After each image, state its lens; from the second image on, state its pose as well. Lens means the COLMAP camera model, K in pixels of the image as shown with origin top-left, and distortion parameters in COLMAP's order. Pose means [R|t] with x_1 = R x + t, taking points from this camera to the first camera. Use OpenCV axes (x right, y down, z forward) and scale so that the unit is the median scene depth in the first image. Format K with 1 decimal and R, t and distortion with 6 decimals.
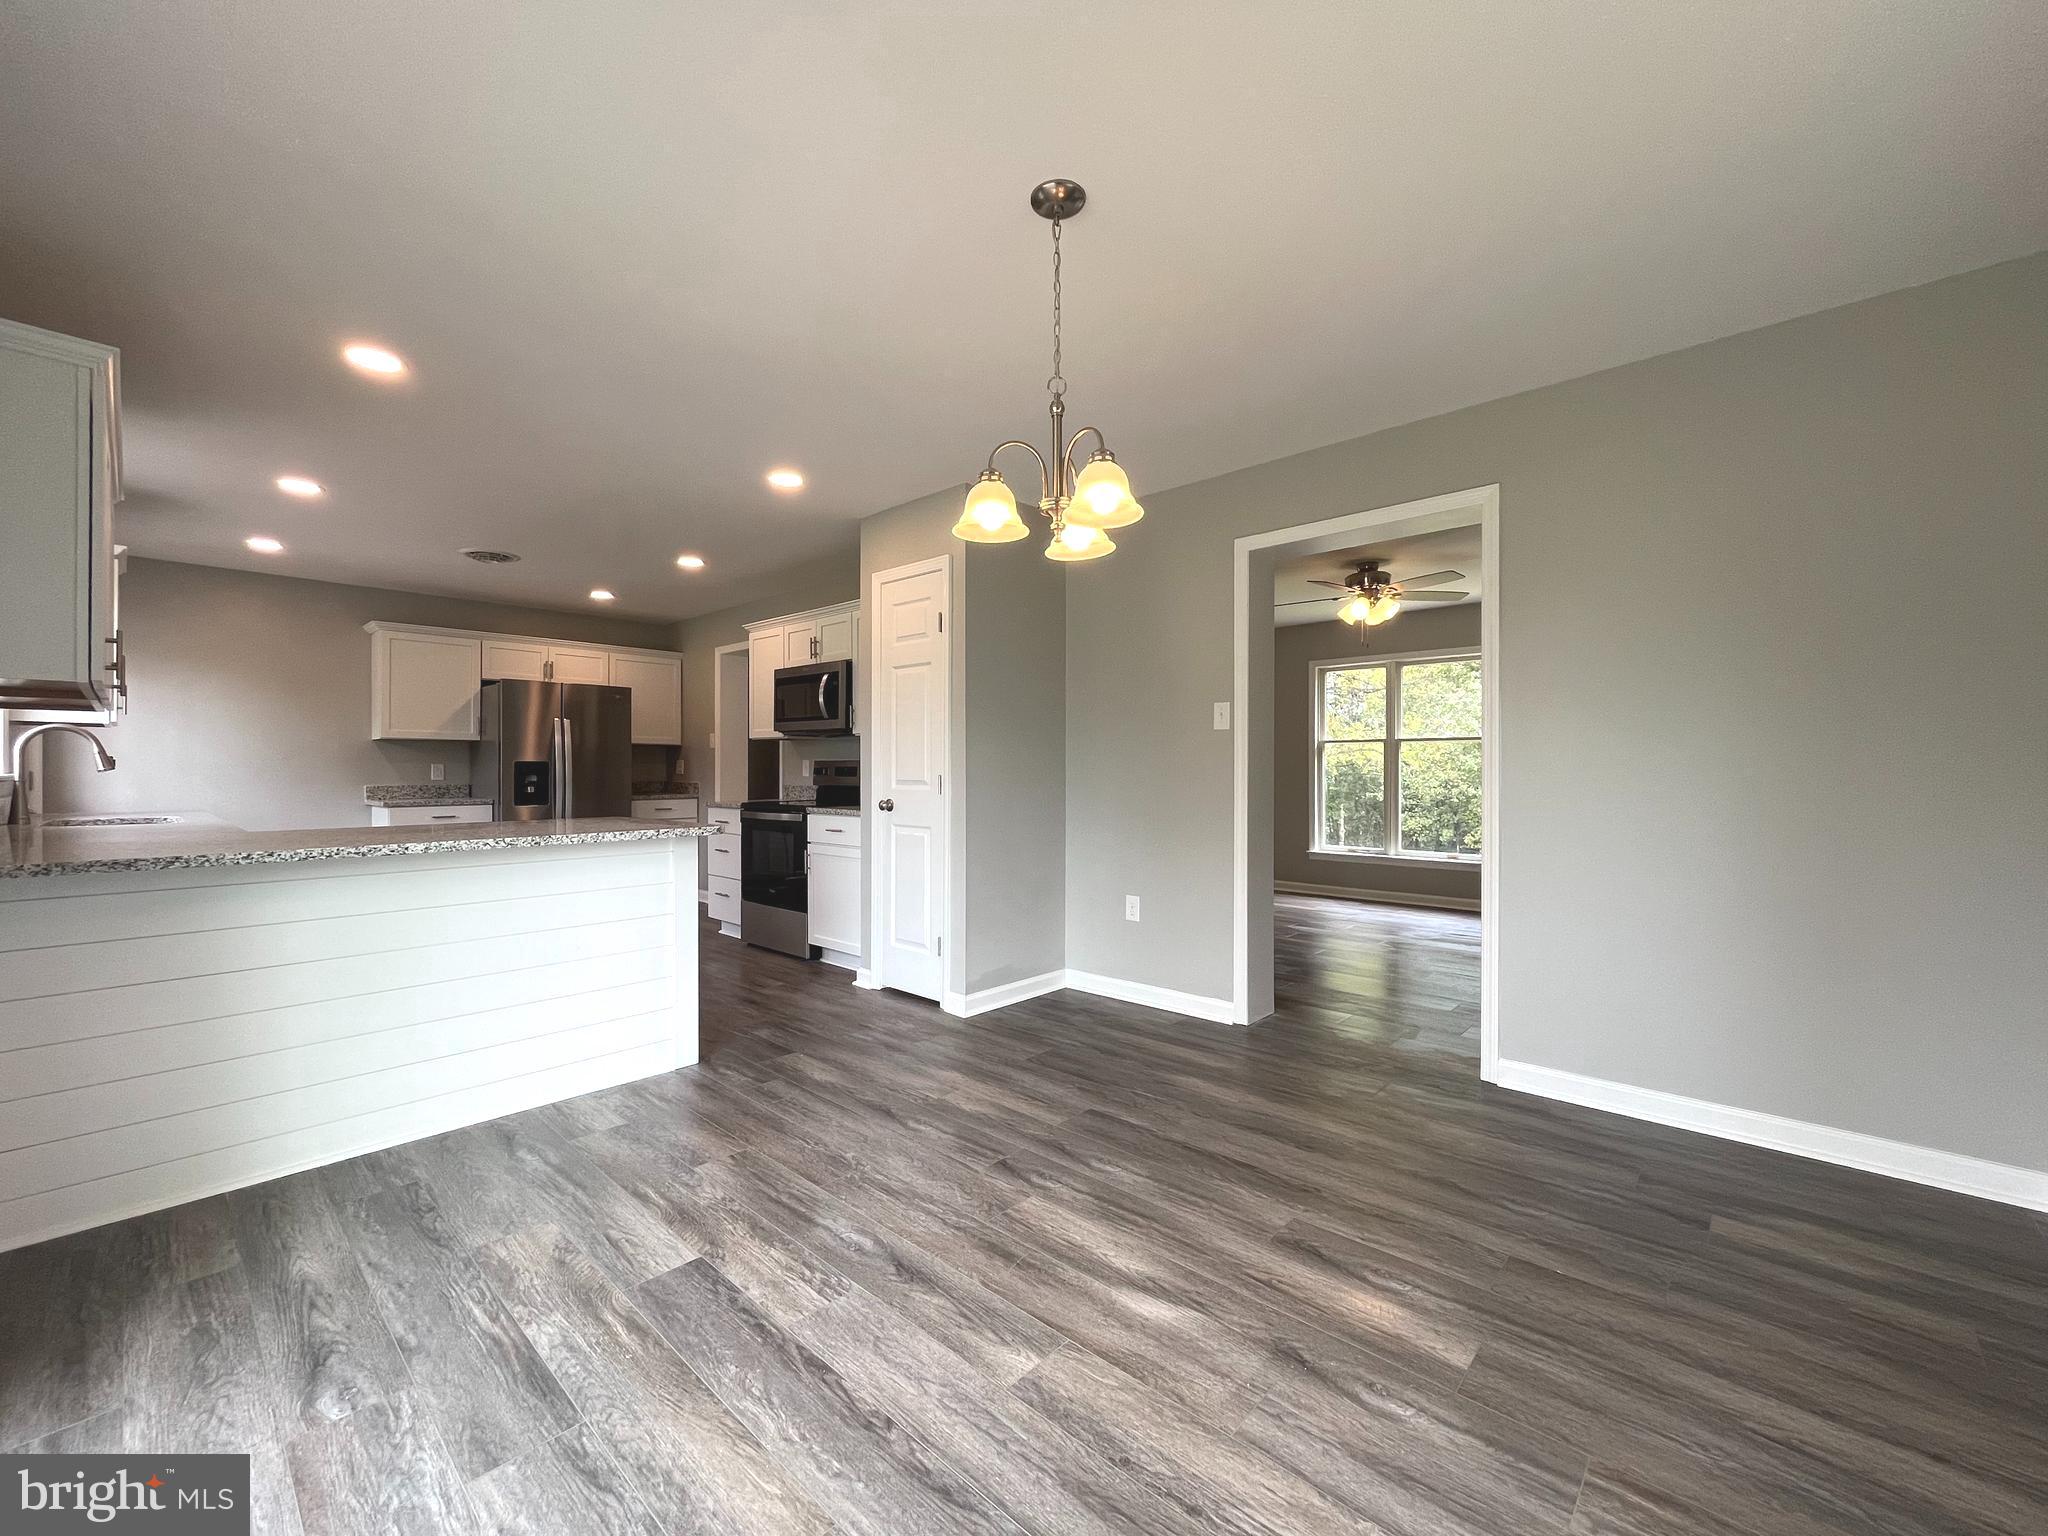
lens RADIAL K [[826.6, 0, 1016.9], [0, 826.6, 771.9], [0, 0, 1]] dist [-0.001588, -0.000686]
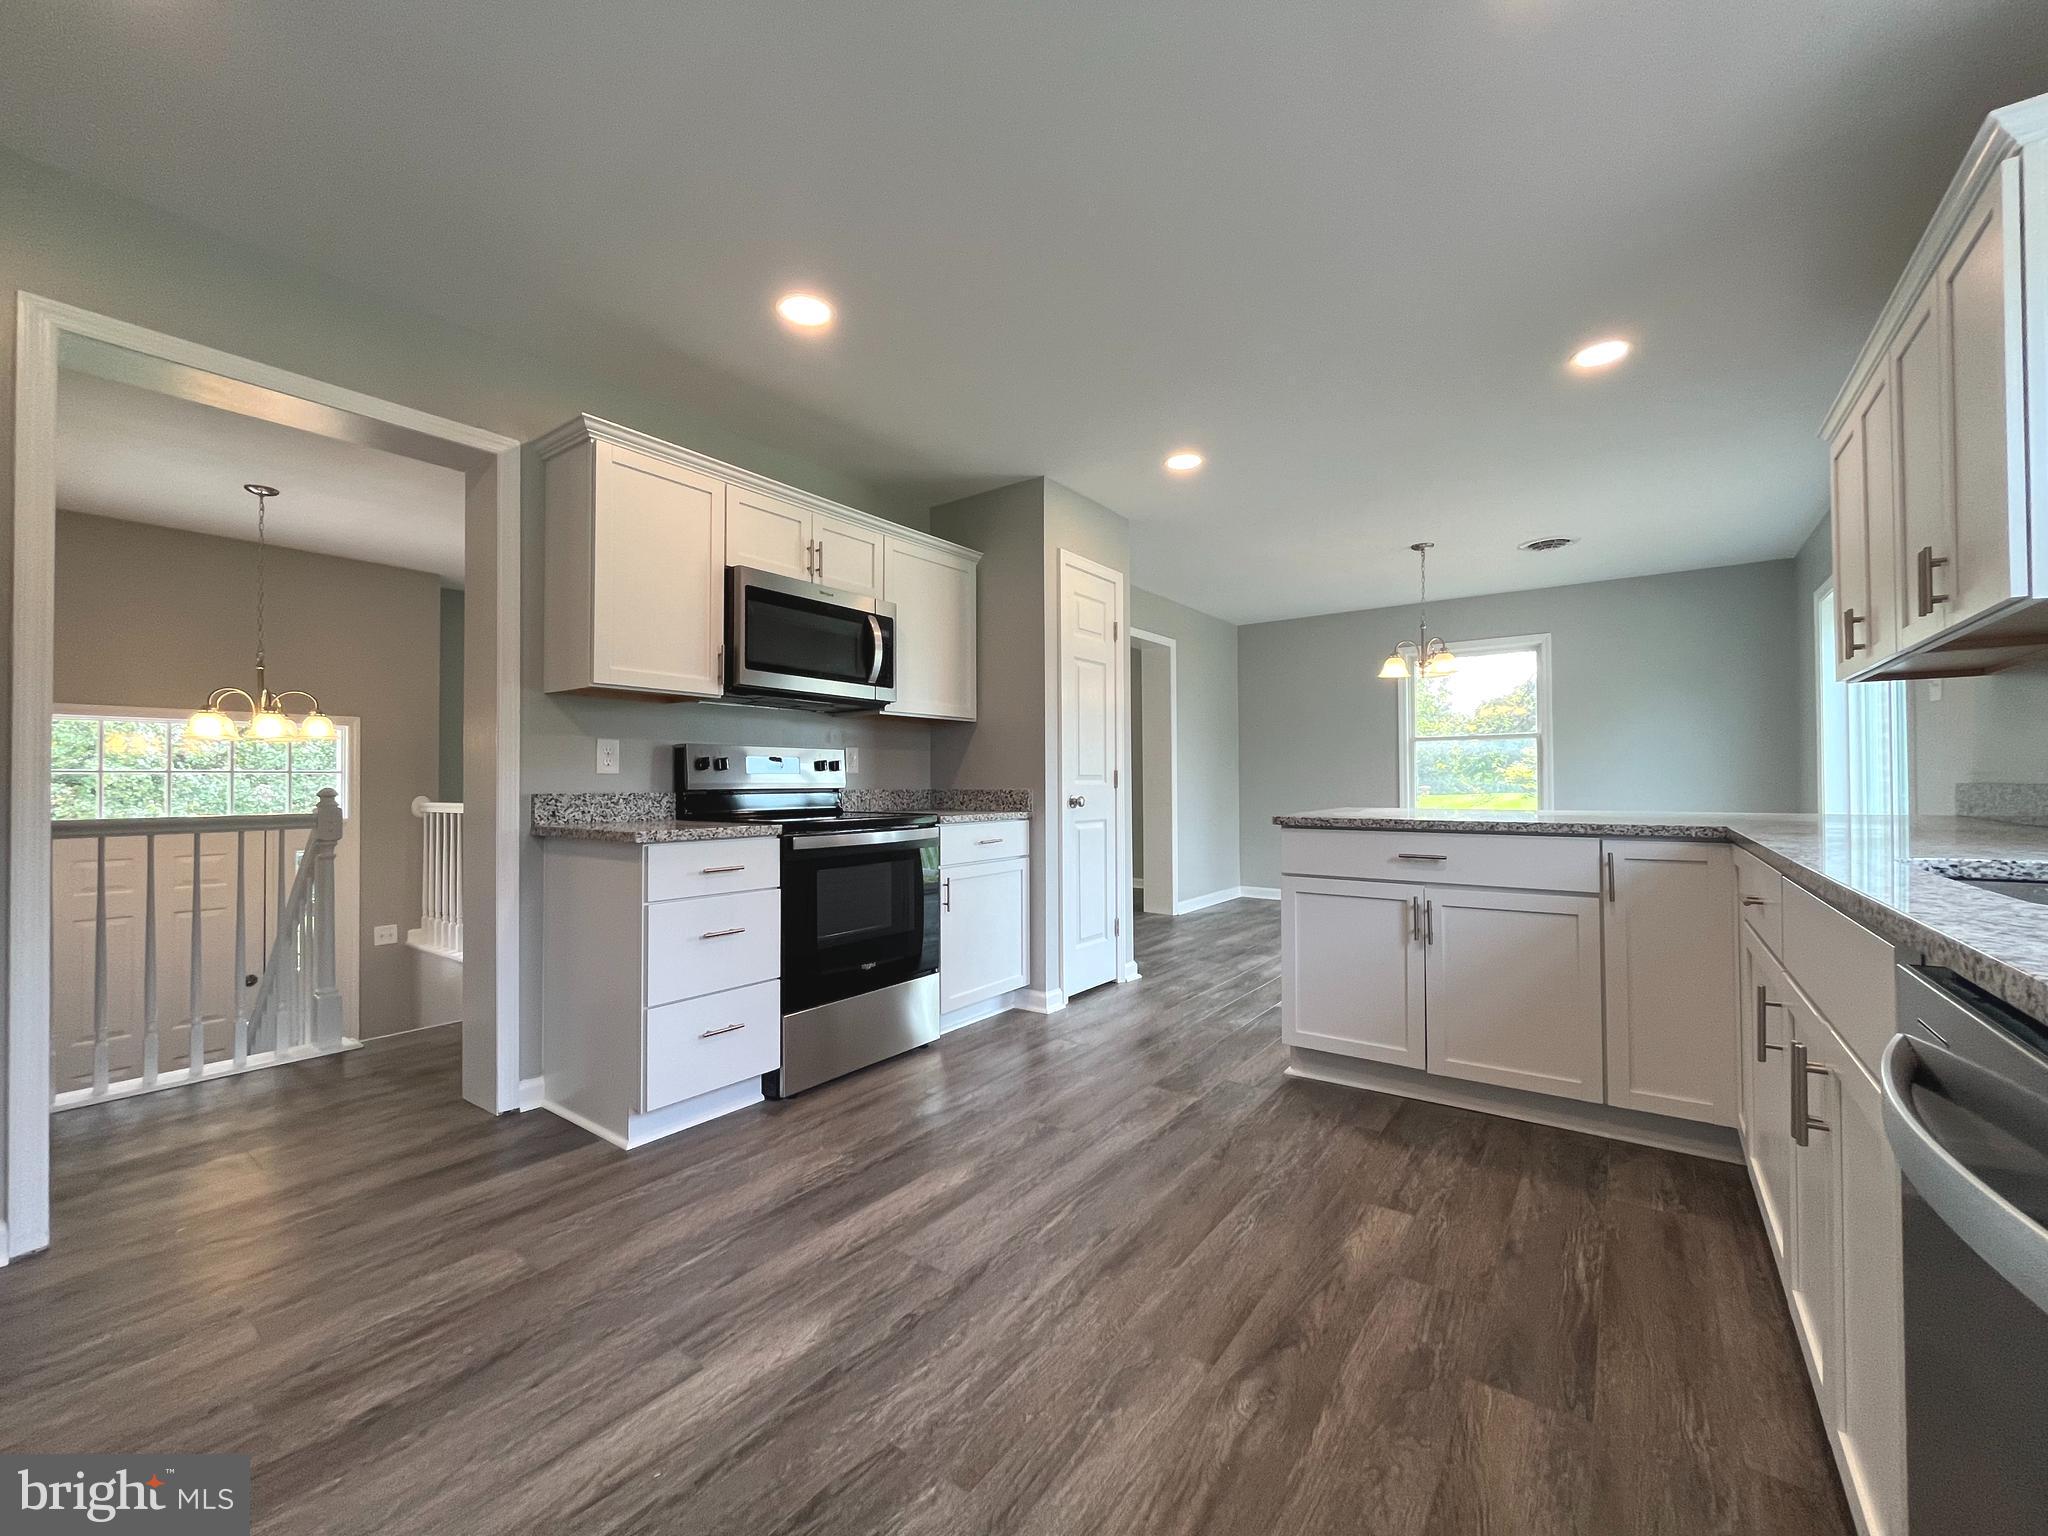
lens RADIAL K [[826.6, 0, 1016.9], [0, 826.6, 771.9], [0, 0, 1]] dist [-0.001588, -0.000686]
pose [[-0.115984, 0.014874, 0.993140, -1.753286], [0.009571, 0.999858, -0.013857, 0.030252], [-0.993205, 0.007898, -0.116109, 1.891213]]
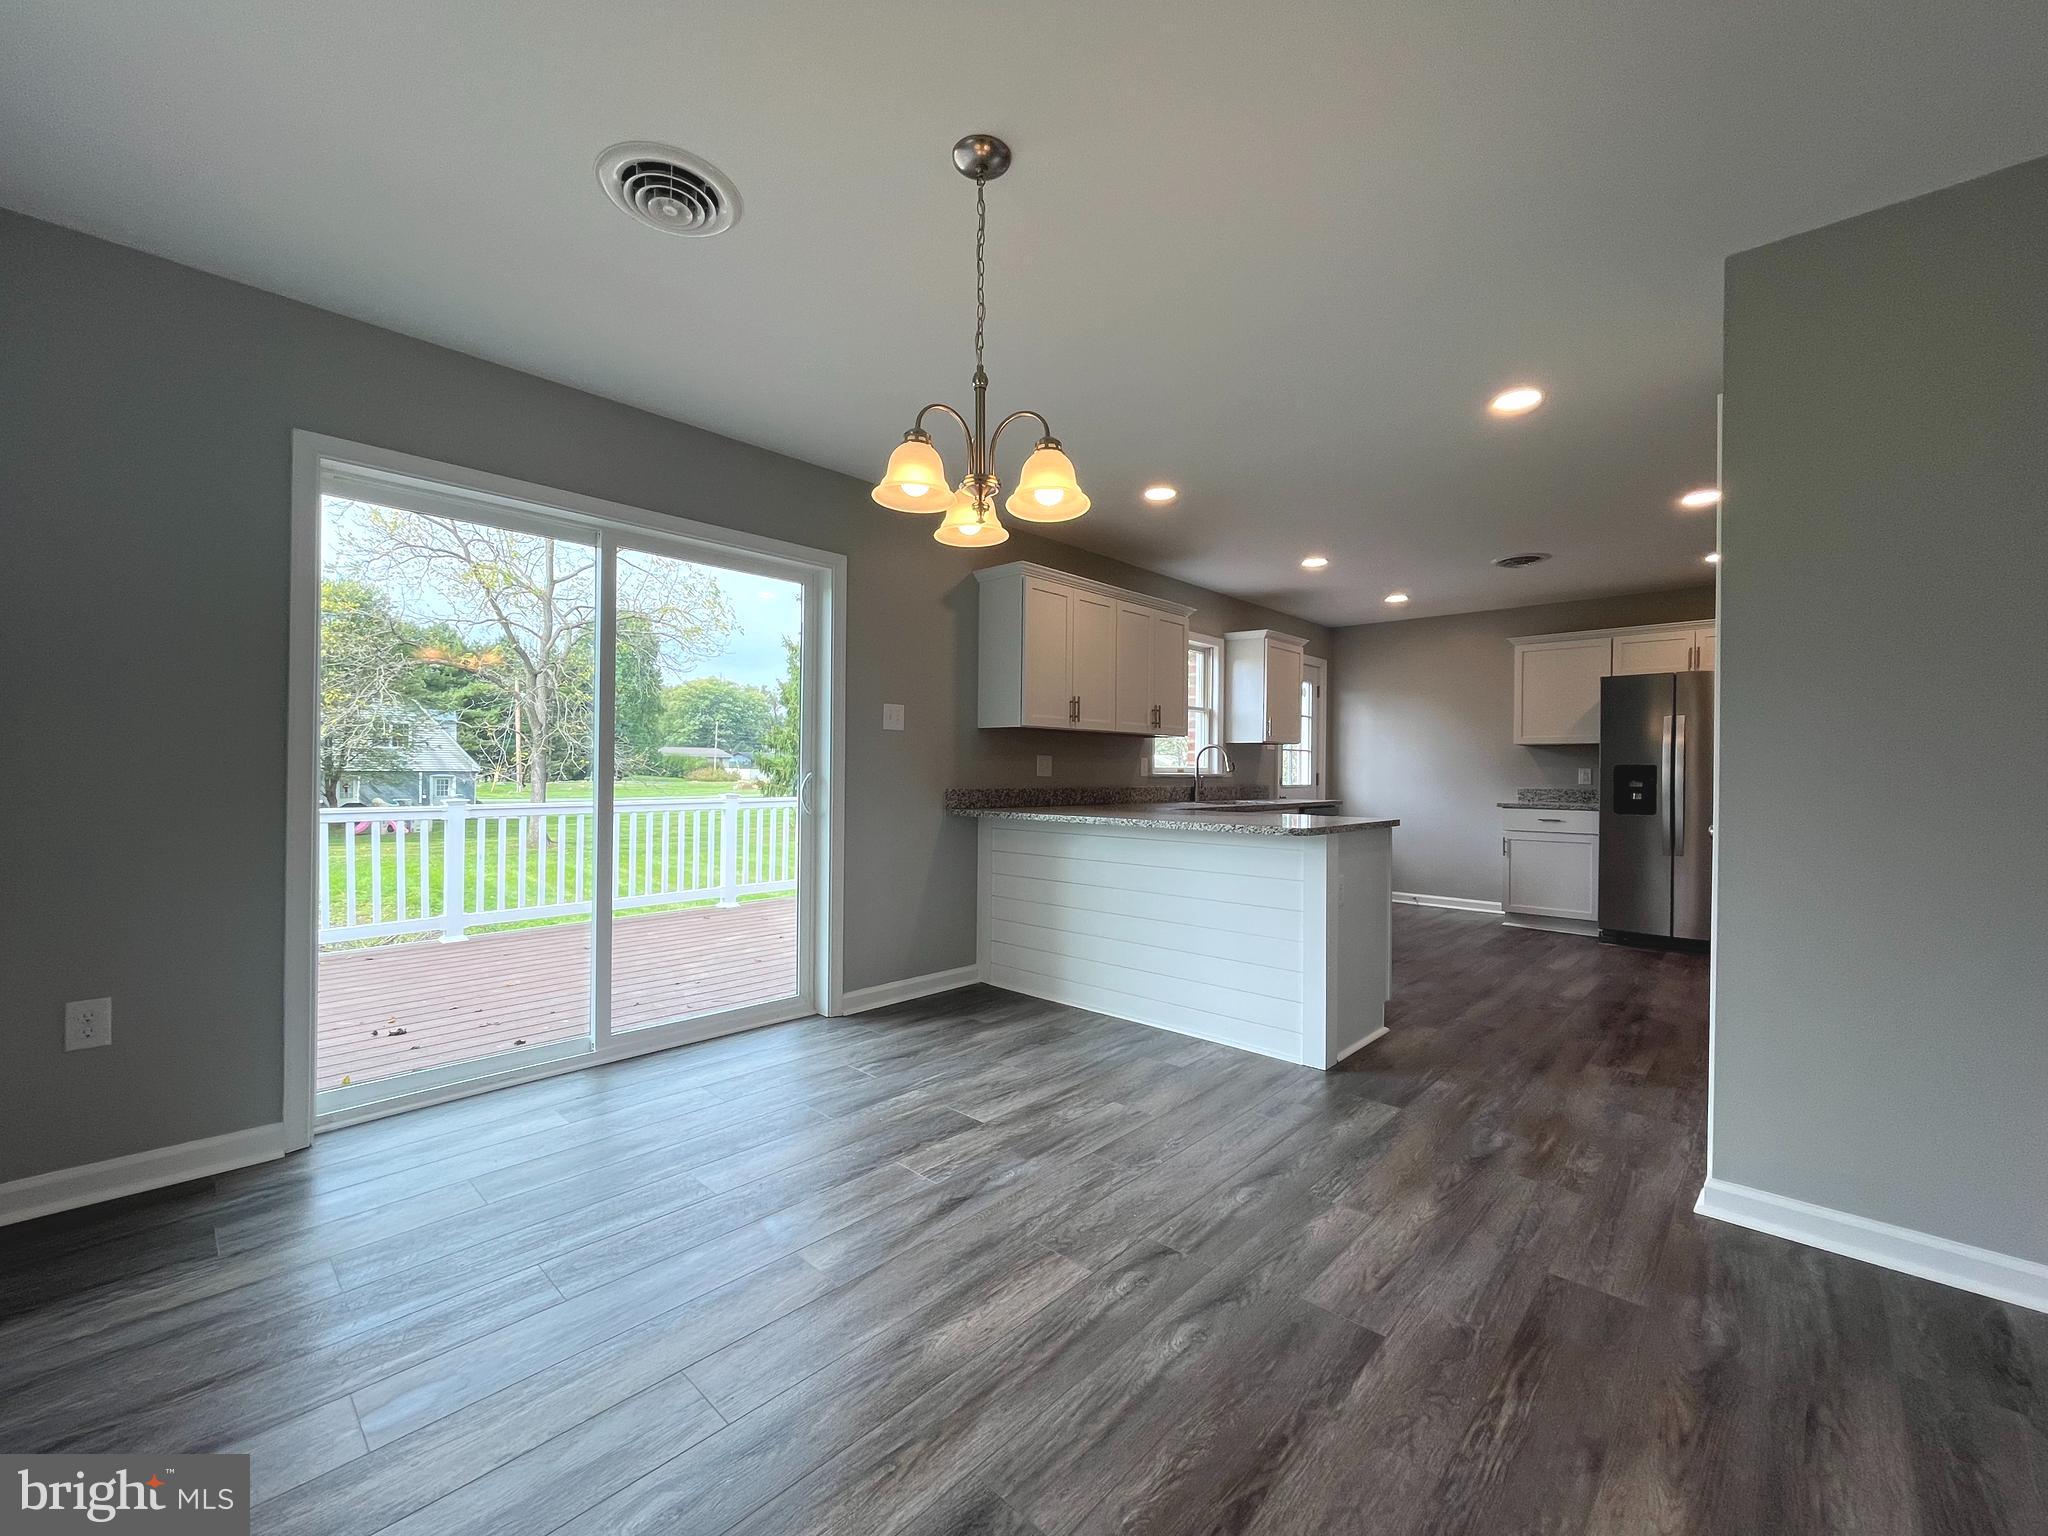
lens RADIAL K [[826.6, 0, 1016.9], [0, 826.6, 771.9], [0, 0, 1]] dist [-0.001588, -0.000686]
pose [[-0.000480, 0.003316, -0.999994, 0.722739], [-0.011460, 0.999929, 0.003321, -0.000750], [0.999934, 0.011462, -0.000442, 0.767568]]
